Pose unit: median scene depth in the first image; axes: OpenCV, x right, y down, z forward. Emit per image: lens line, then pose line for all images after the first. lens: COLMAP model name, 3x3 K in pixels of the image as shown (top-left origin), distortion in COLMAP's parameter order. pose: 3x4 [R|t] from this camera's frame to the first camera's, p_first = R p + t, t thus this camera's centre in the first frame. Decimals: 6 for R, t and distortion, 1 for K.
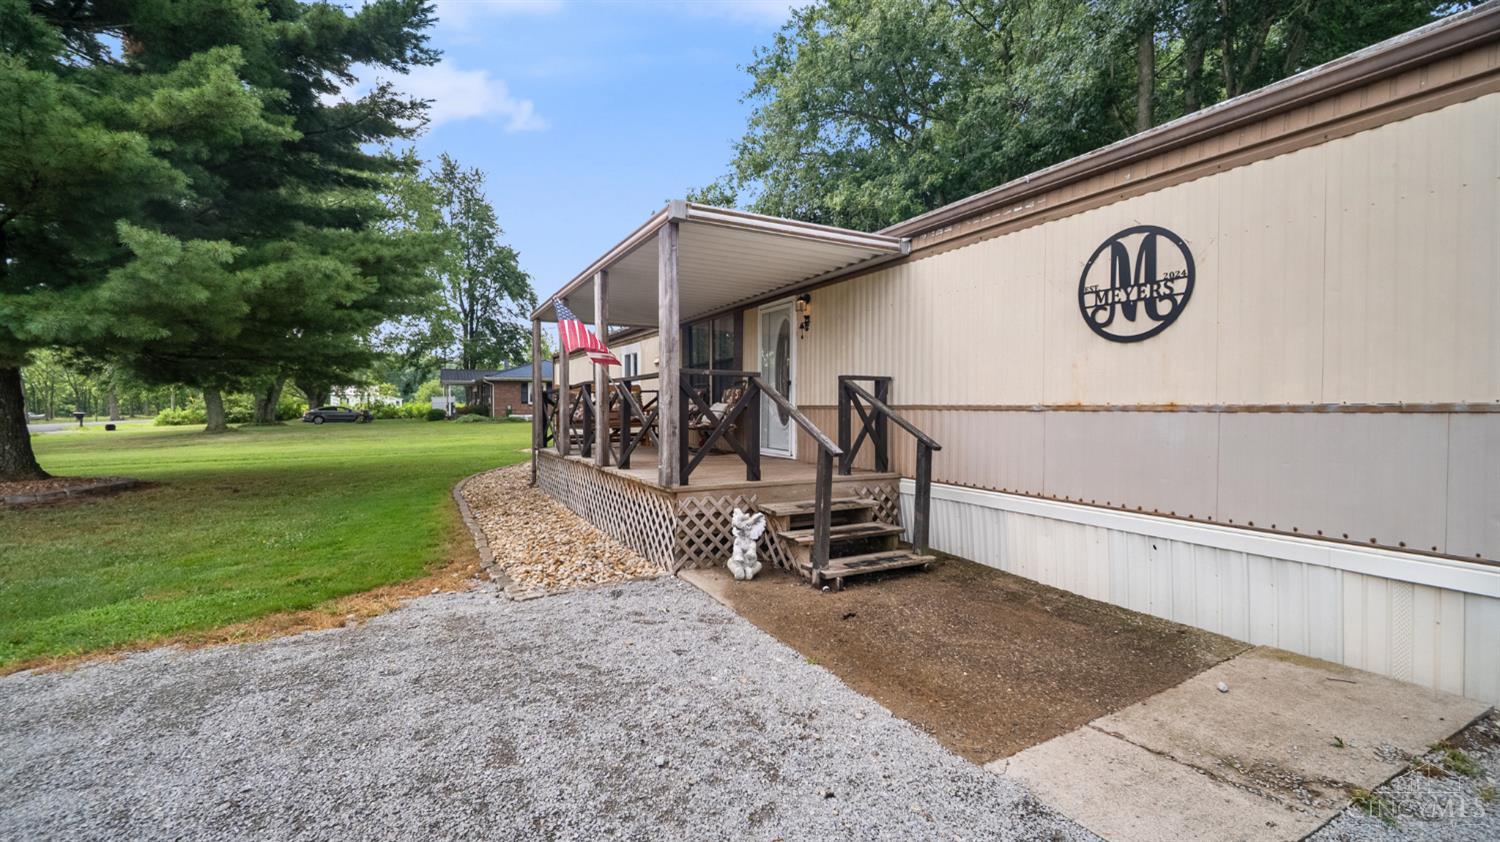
lens RADIAL K [[616.4, 0, 759.5], [0, 616.4, 422.3], [0, 0, 1]] dist [-0.004840, 0.002274]
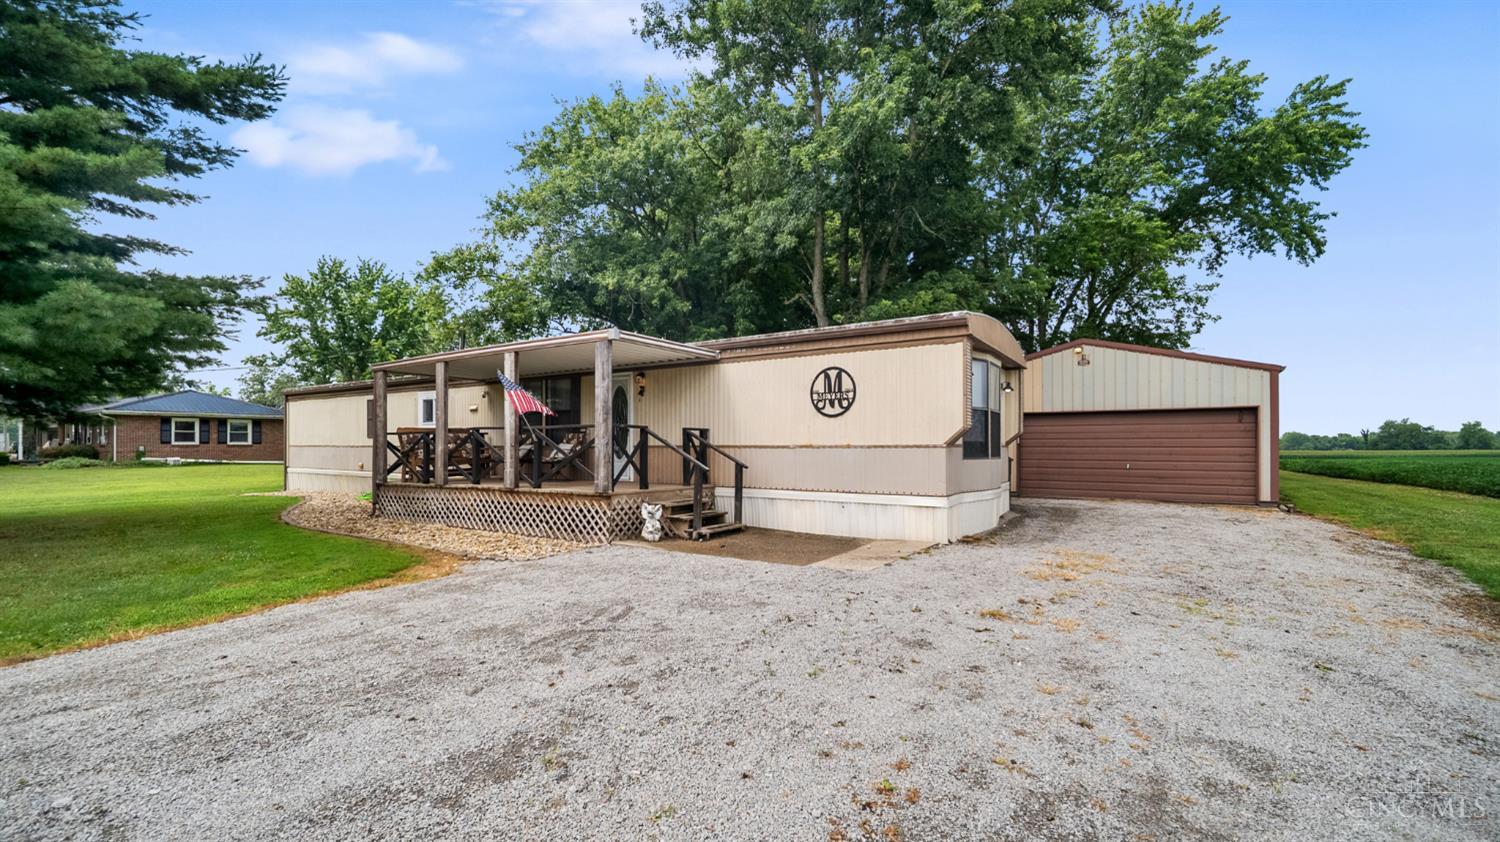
lens RADIAL K [[616.4, 0, 766.3], [0, 616.4, 449.4], [0, 0, 1]] dist [-0.004840, 0.002274]
pose [[0.879691, -0.002150, 0.475540, -0.571736], [0.012746, 0.999737, -0.019058, 0.023186], [-0.475374, 0.022826, 0.879487, -0.724964]]
